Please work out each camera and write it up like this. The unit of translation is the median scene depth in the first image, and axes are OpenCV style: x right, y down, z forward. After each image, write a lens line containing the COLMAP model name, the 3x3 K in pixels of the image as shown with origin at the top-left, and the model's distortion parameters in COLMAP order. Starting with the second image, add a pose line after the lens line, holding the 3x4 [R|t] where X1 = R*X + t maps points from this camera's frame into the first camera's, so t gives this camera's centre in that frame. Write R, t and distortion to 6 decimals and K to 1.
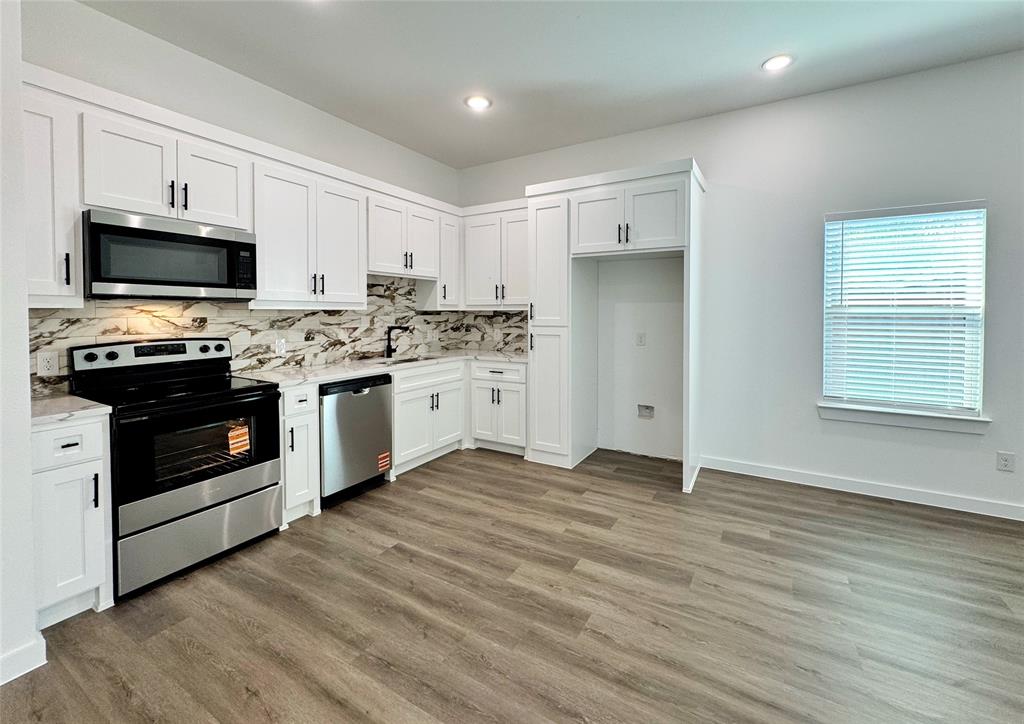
lens RADIAL K [[424.0, 0, 530.4], [0, 424.0, 321.9], [0, 0, 1]] dist [0.000908, 0.000096]
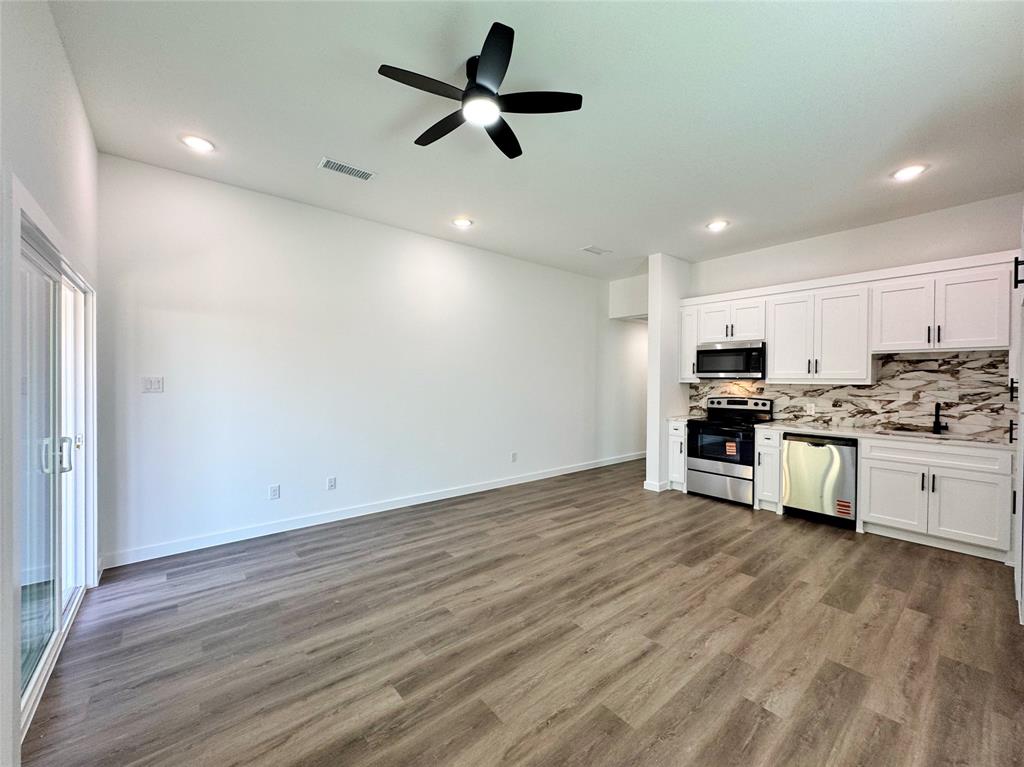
lens RADIAL K [[407.4, 0, 516.9], [0, 407.4, 385.7], [0, 0, 1]] dist [-0.010483, 0.000600]
pose [[-0.337488, 0.014816, -0.941213, 1.197957], [-0.027173, 0.999306, 0.025473, -0.033775], [0.940938, 0.034172, -0.336851, 0.554781]]
